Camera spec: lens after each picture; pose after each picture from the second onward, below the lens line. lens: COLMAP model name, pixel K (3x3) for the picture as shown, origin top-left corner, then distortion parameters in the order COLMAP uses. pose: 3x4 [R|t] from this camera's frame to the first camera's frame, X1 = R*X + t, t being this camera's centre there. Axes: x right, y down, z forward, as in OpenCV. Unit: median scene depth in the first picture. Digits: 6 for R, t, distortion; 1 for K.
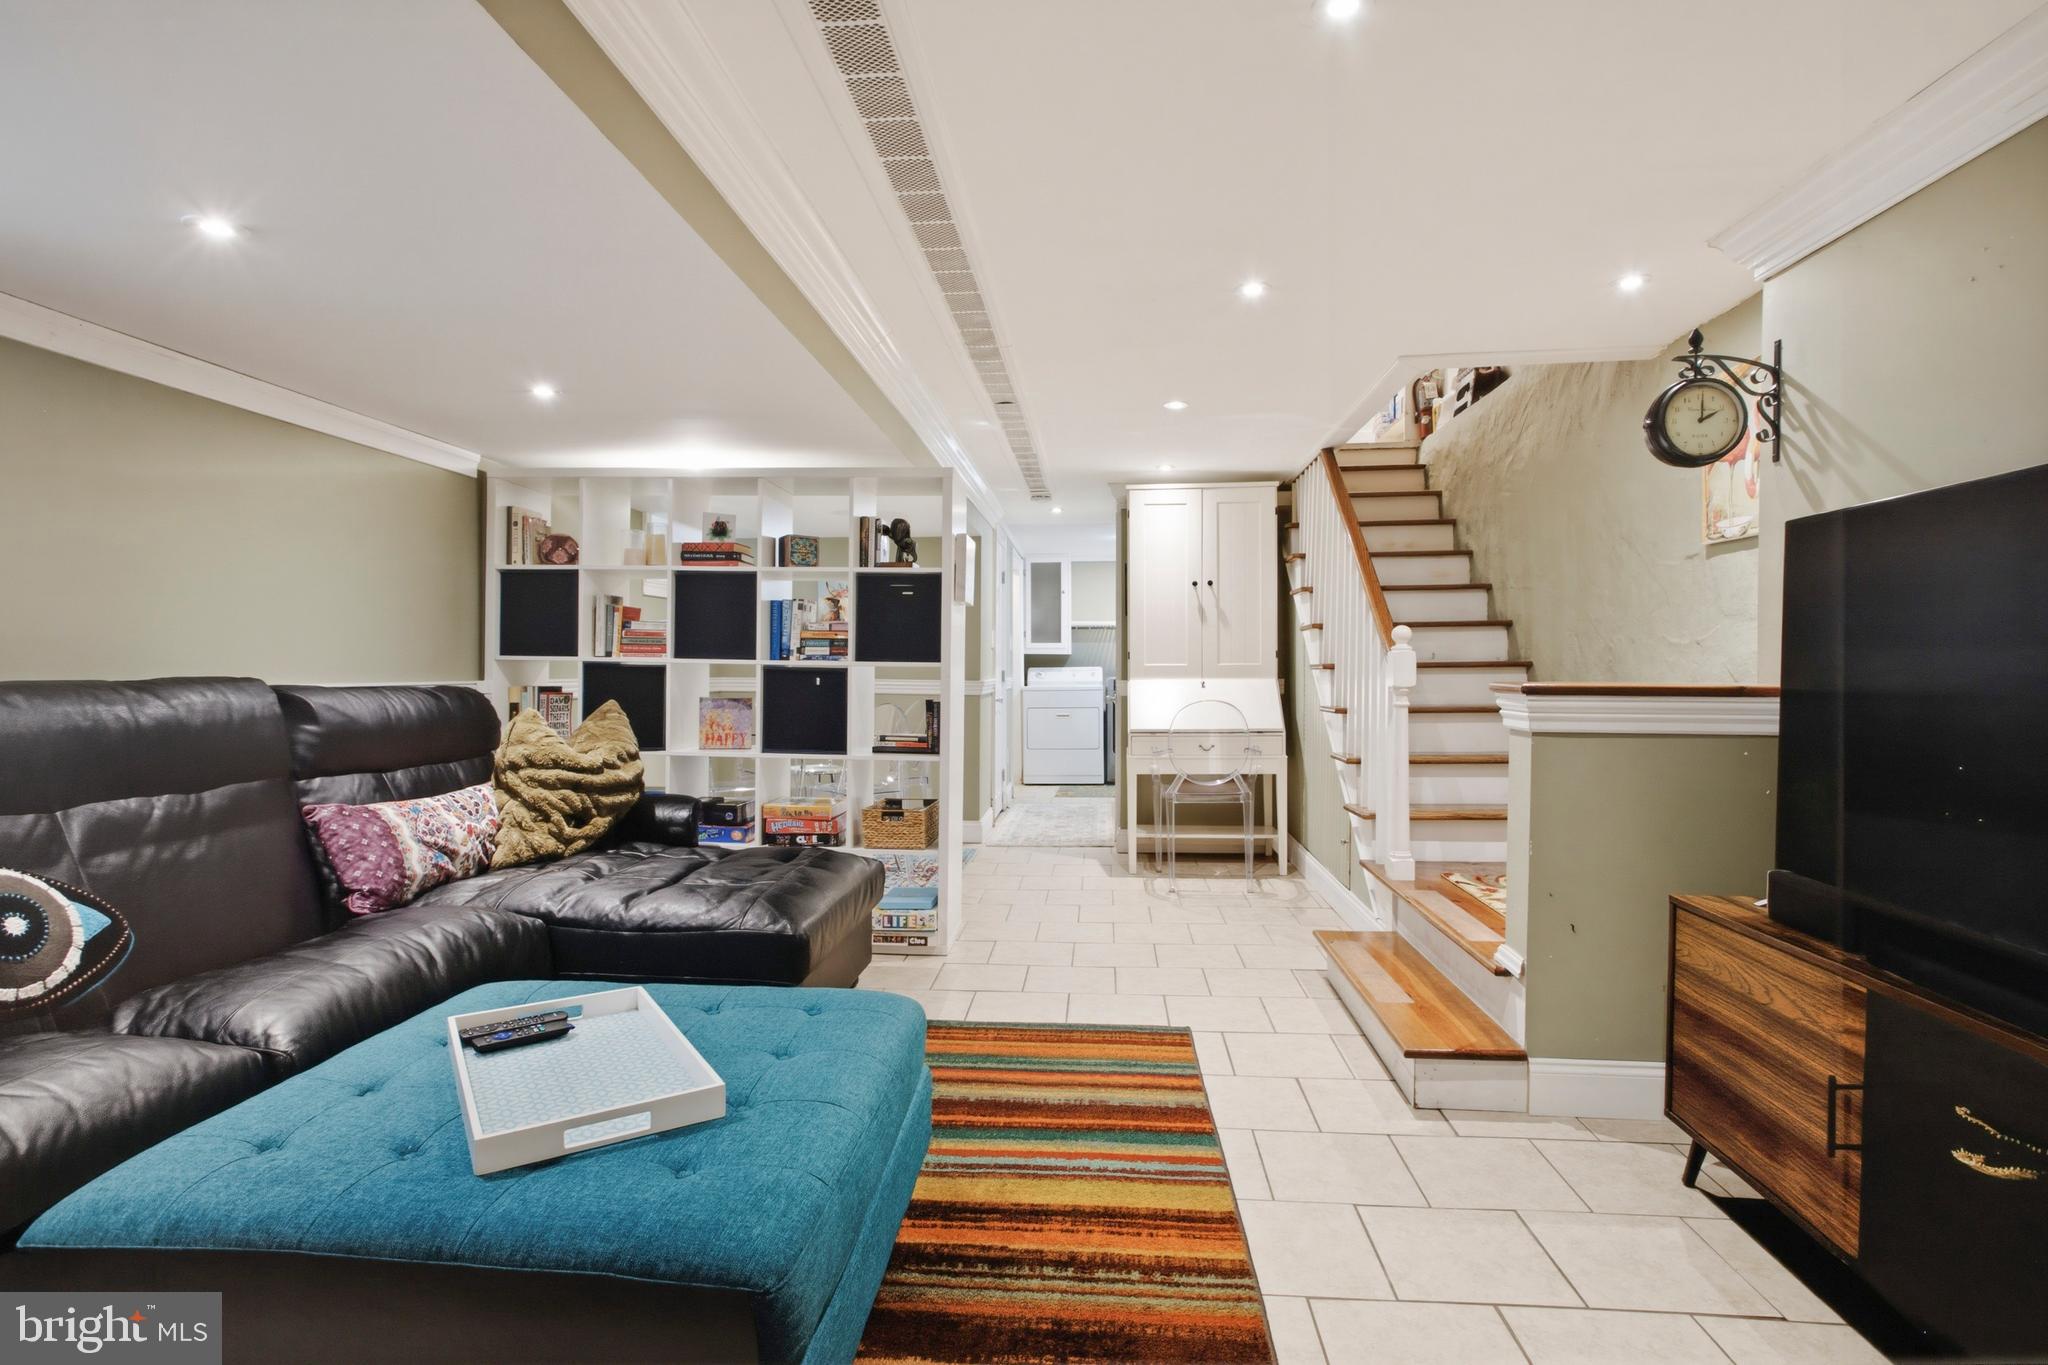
lens RADIAL K [[1014.0, 0, 1008.2], [0, 1014.0, 661.2], [0, 0, 1]] dist [-0.002170, -0.000283]
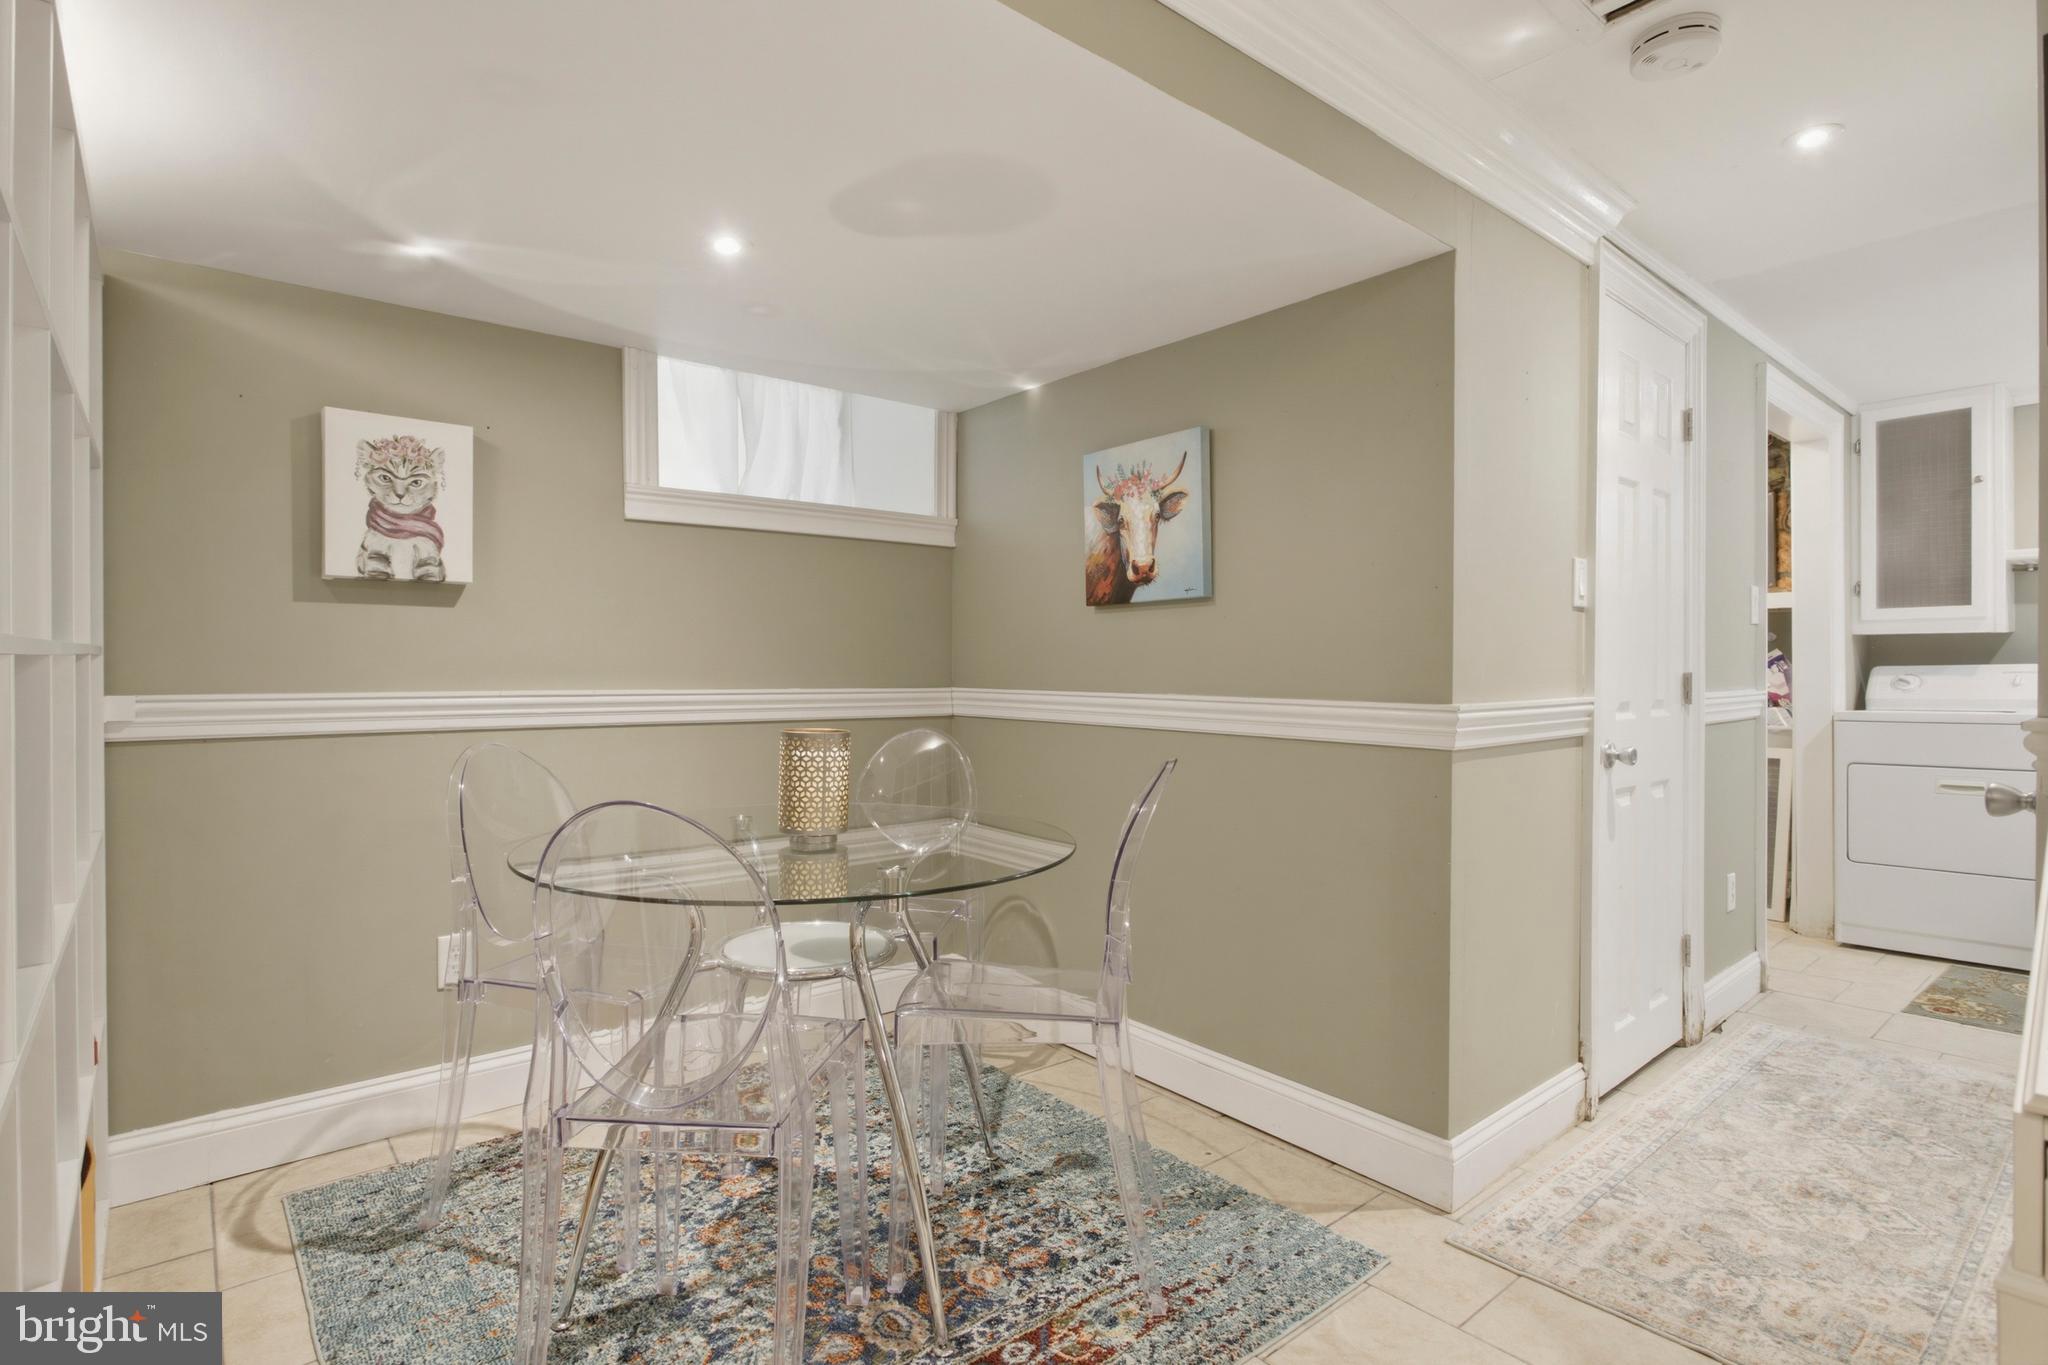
lens RADIAL K [[1014.0, 0, 1008.2], [0, 1014.0, 661.2], [0, 0, 1]] dist [-0.002170, -0.000283]
pose [[0.707526, -0.009084, -0.706629, 0.165319], [0.005863, 0.999958, -0.006984, 0.012801], [0.706663, 0.000799, 0.707550, 1.112713]]
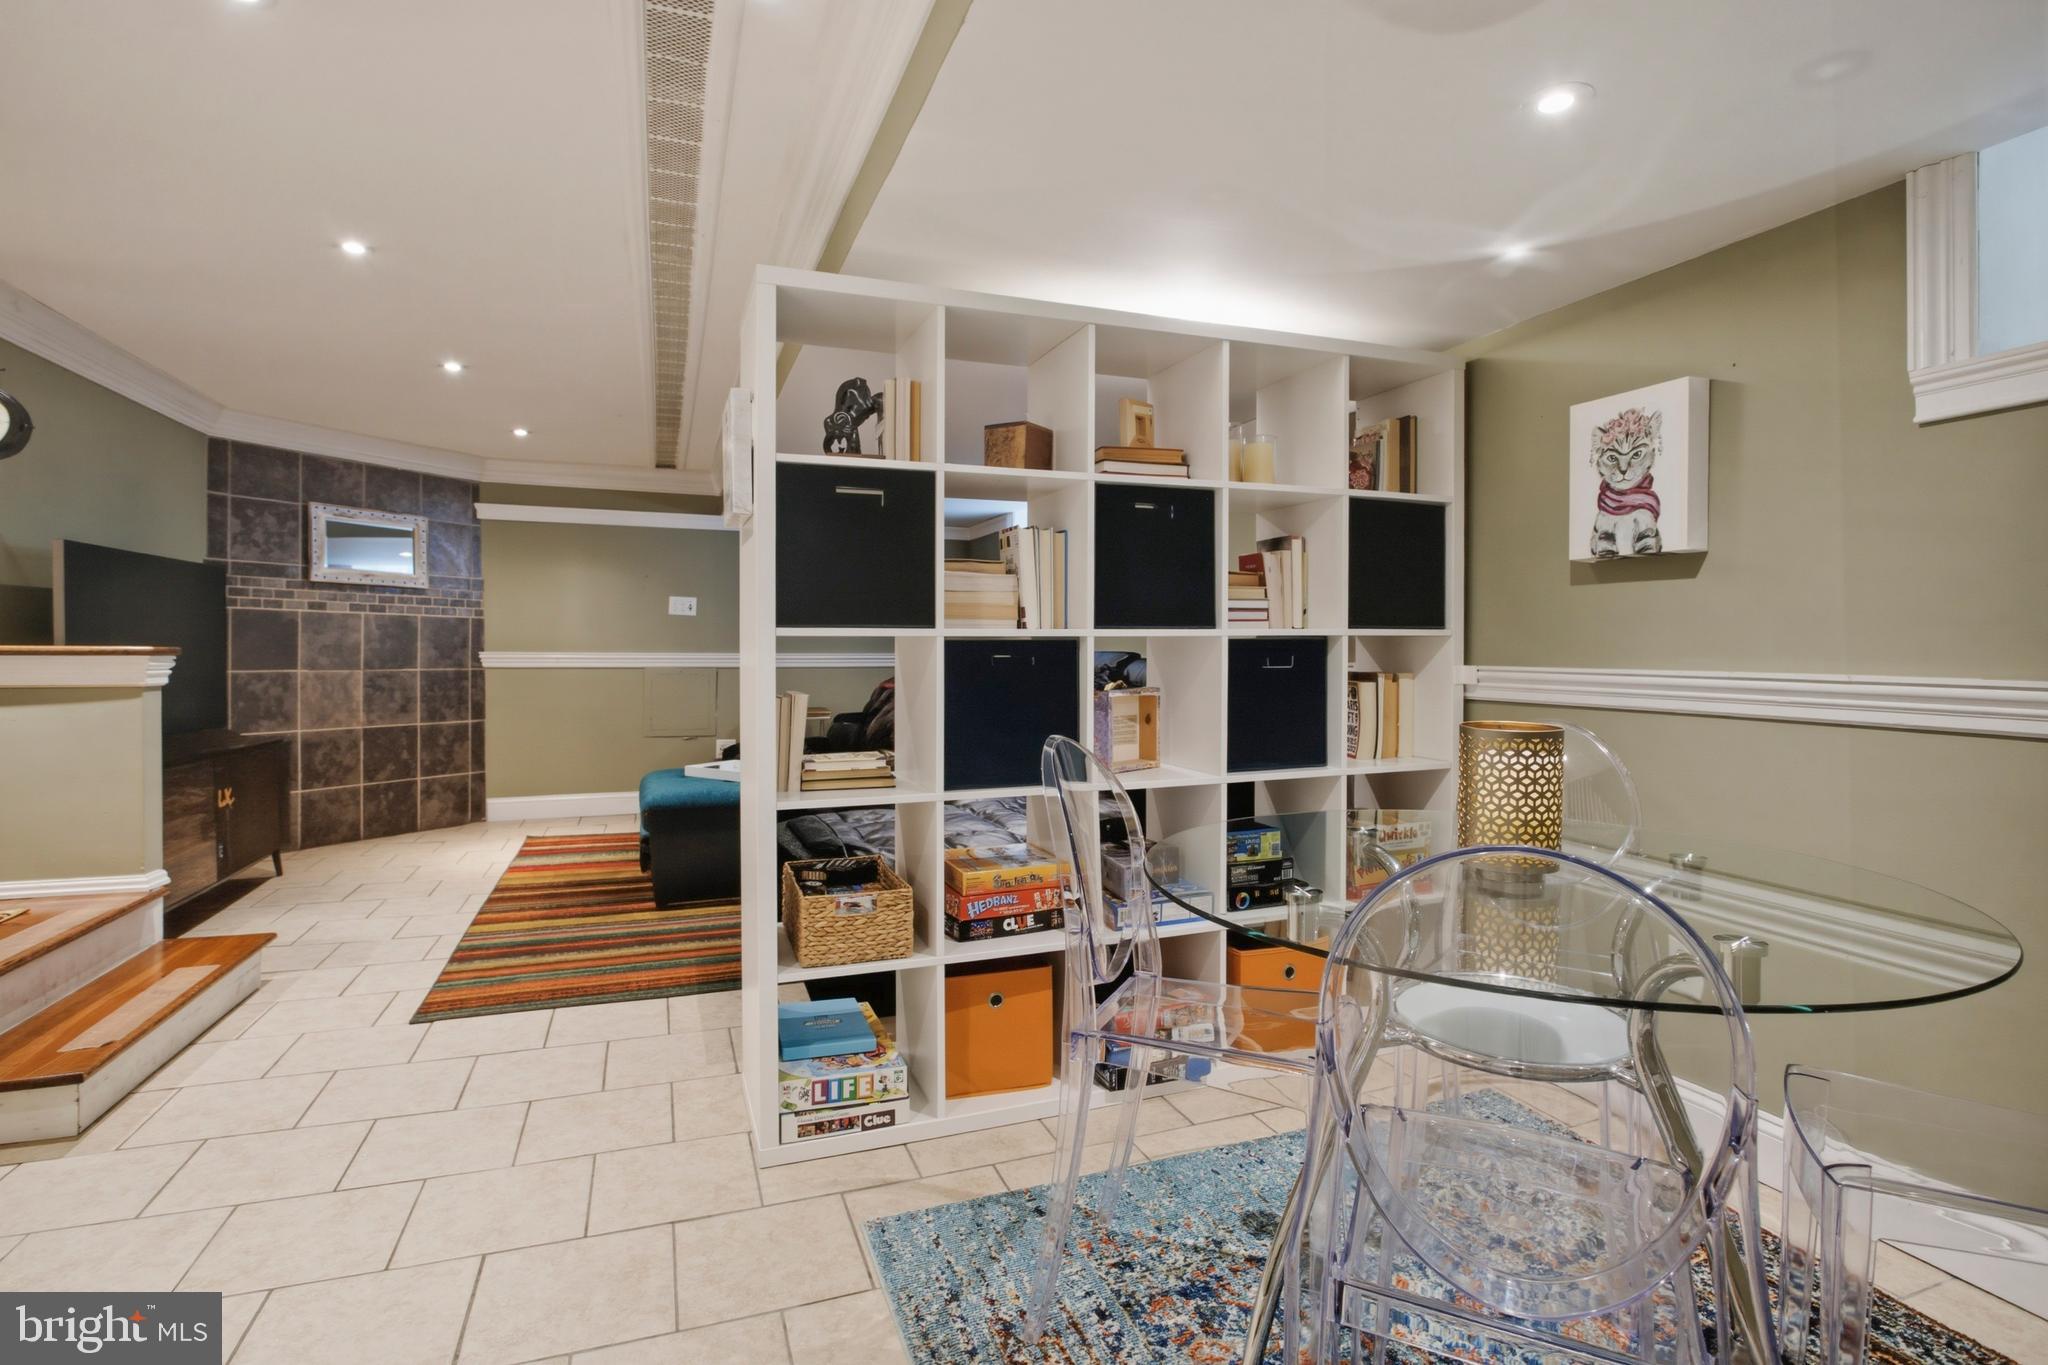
lens RADIAL K [[1014.0, 0, 1008.2], [0, 1014.0, 661.2], [0, 0, 1]] dist [-0.002170, -0.000283]
pose [[-0.906771, -0.008212, -0.421543, 0.063532], [-0.011368, 0.999923, 0.004975, 0.021828], [0.421469, 0.009303, -0.906795, 1.698607]]
